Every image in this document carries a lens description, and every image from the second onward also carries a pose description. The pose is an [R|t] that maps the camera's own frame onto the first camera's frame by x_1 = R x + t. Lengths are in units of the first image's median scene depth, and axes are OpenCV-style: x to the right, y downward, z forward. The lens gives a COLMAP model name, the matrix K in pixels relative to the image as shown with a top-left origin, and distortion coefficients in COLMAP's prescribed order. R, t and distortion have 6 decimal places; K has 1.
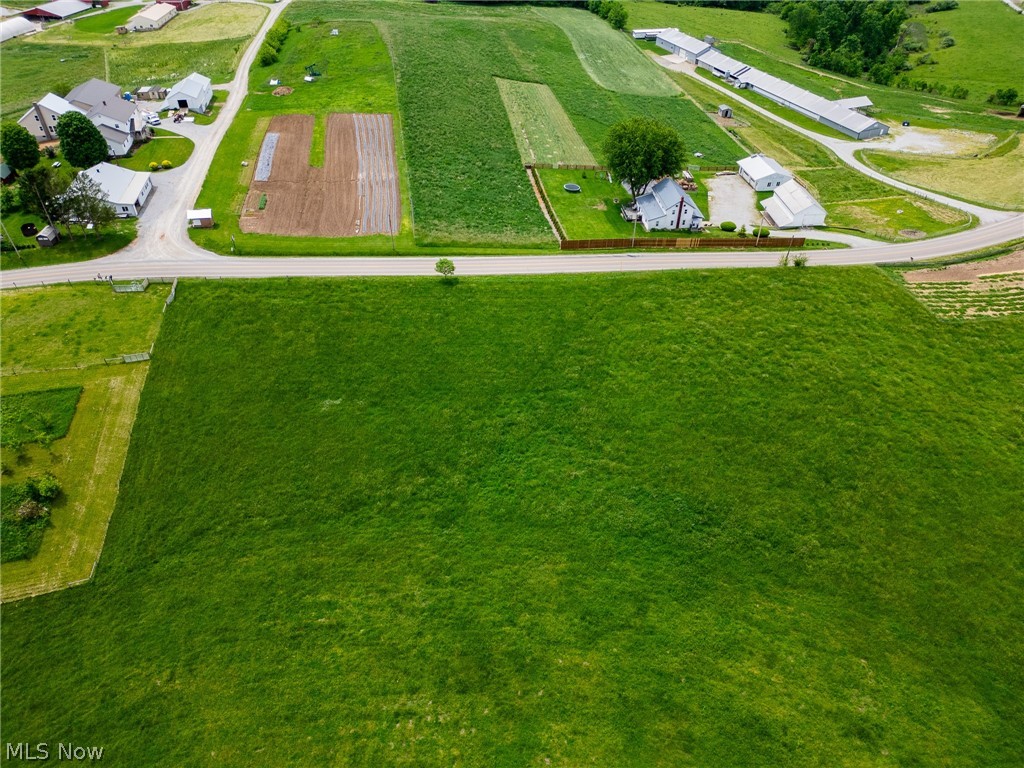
lens RADIAL K [[713.3, 0, 510.7], [0, 713.3, 380.9], [0, 0, 1]] dist [0.080102, -0.074933]
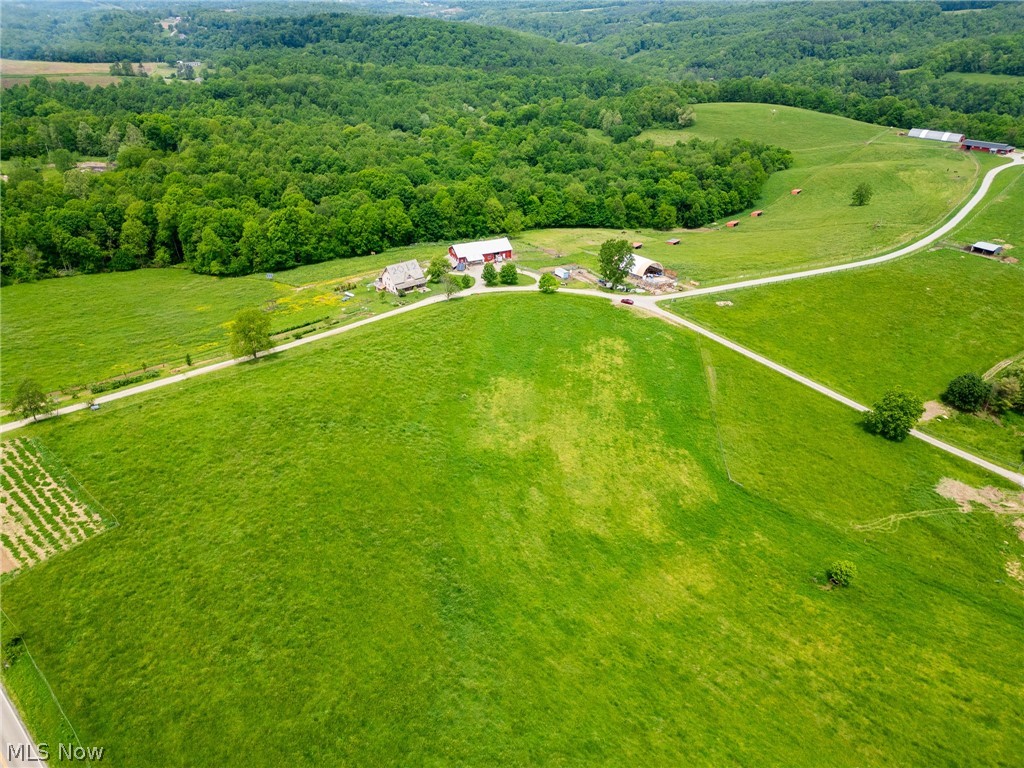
lens RADIAL K [[714.1, 0, 510.8], [0, 714.1, 383.9], [0, 0, 1]] dist [0.081098, -0.068885]
pose [[-0.634258, -0.381534, 0.672420, -0.364933], [0.488722, 0.476062, 0.731106, -0.614683], [-0.599056, 0.792336, -0.115482, 0.567046]]
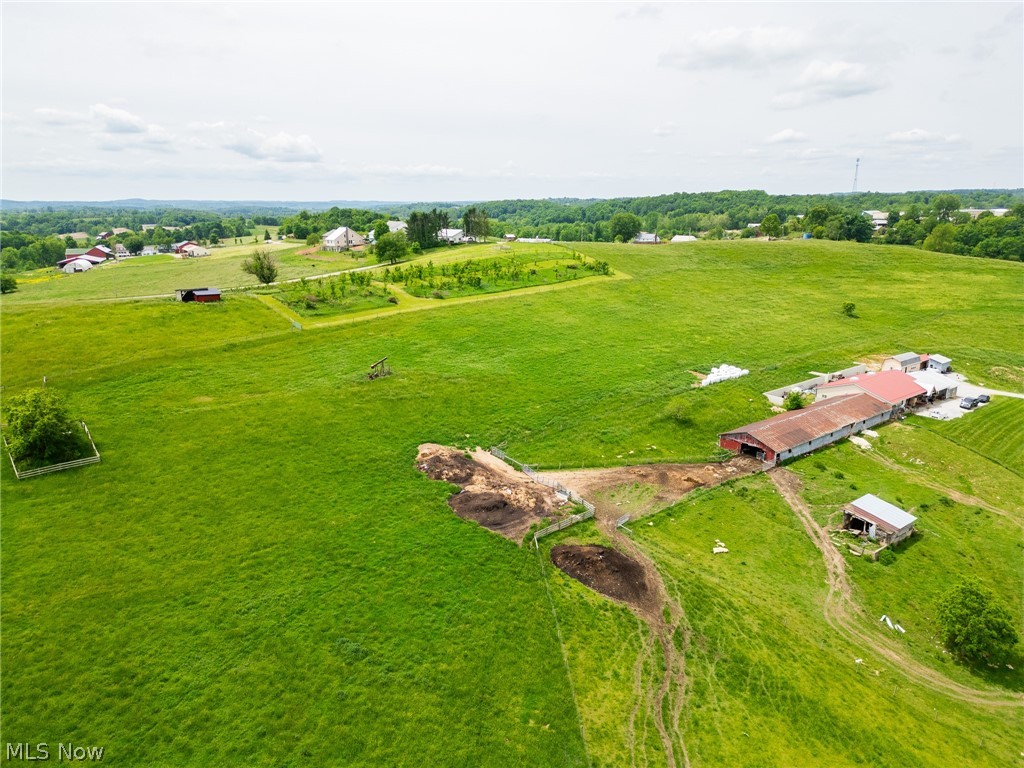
lens RADIAL K [[712.6, 0, 510.8], [0, 712.6, 385.7], [0, 0, 1]] dist [0.075199, -0.066176]
pose [[0.859985, -0.141459, 0.490321, -1.632529], [0.332188, 0.884554, -0.327436, 0.939116], [-0.387397, 0.444469, 0.807695, -0.610145]]
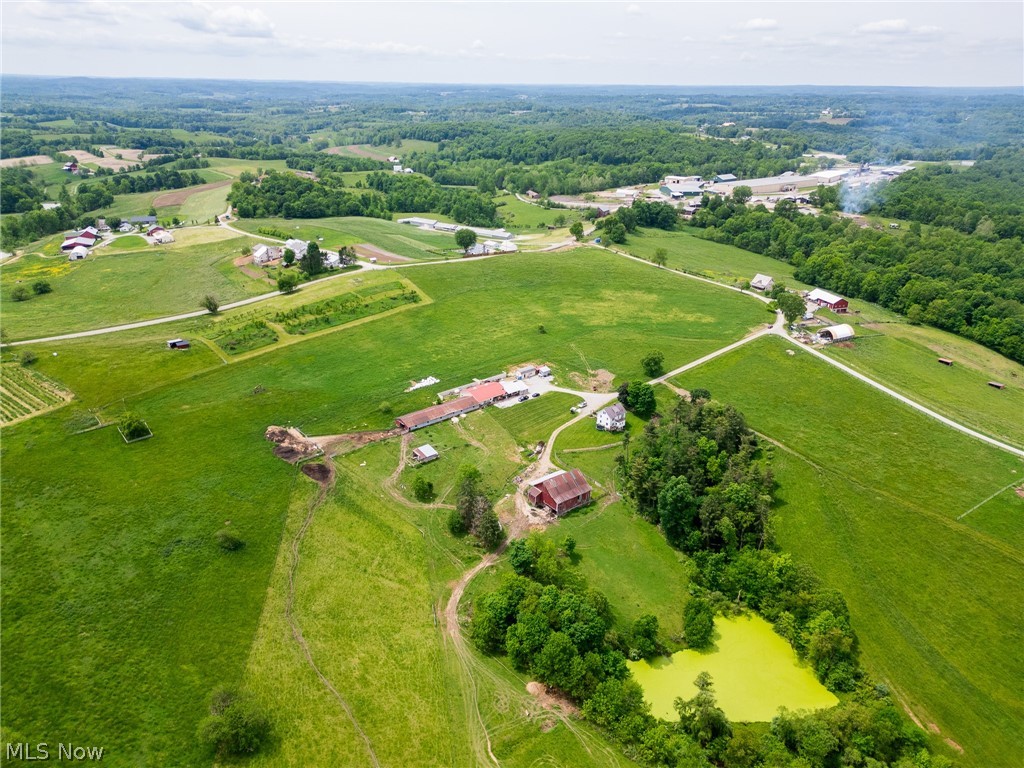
lens RADIAL K [[714.1, 0, 510.8], [0, 714.1, 383.9], [0, 0, 1]] dist [0.081098, -0.068885]
pose [[0.841772, -0.207158, 0.498504, -1.783393], [0.335738, 0.924020, -0.182941, 1.231770], [-0.422729, 0.321361, 0.847365, -2.113386]]
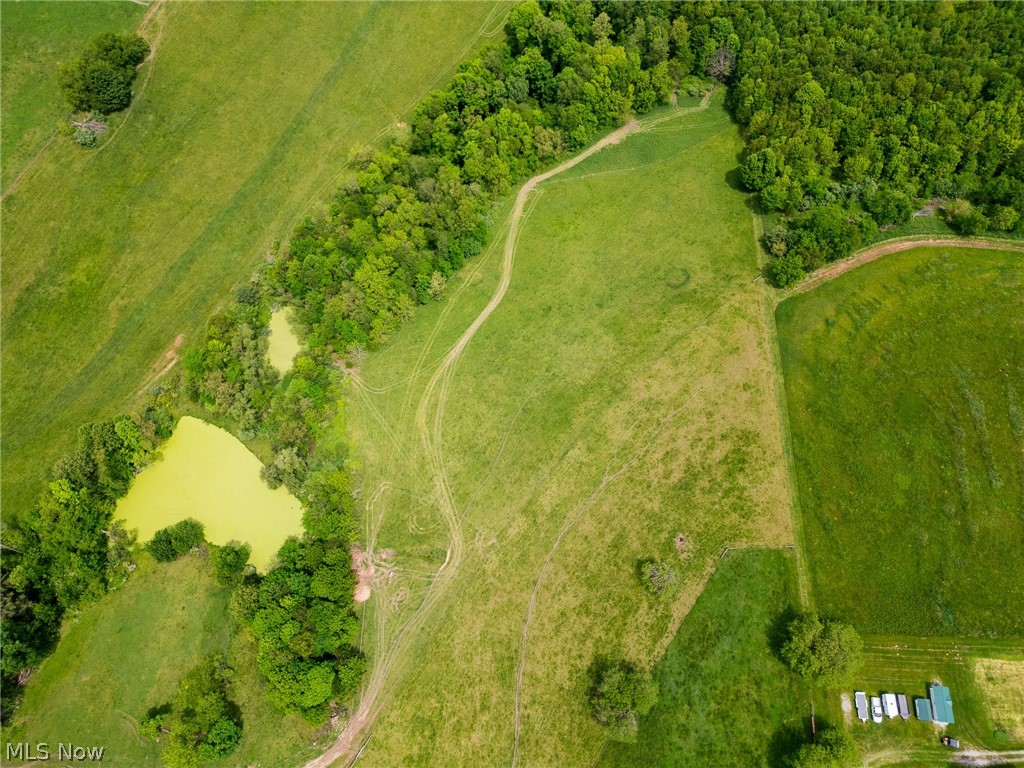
lens RADIAL K [[713.3, 0, 510.7], [0, 713.3, 380.9], [0, 0, 1]] dist [0.080102, -0.074933]
pose [[-0.980273, -0.175872, 0.090193, -1.502490], [0.134978, -0.262327, 0.955492, 0.247662], [-0.144384, 0.948817, 0.280891, -1.585809]]
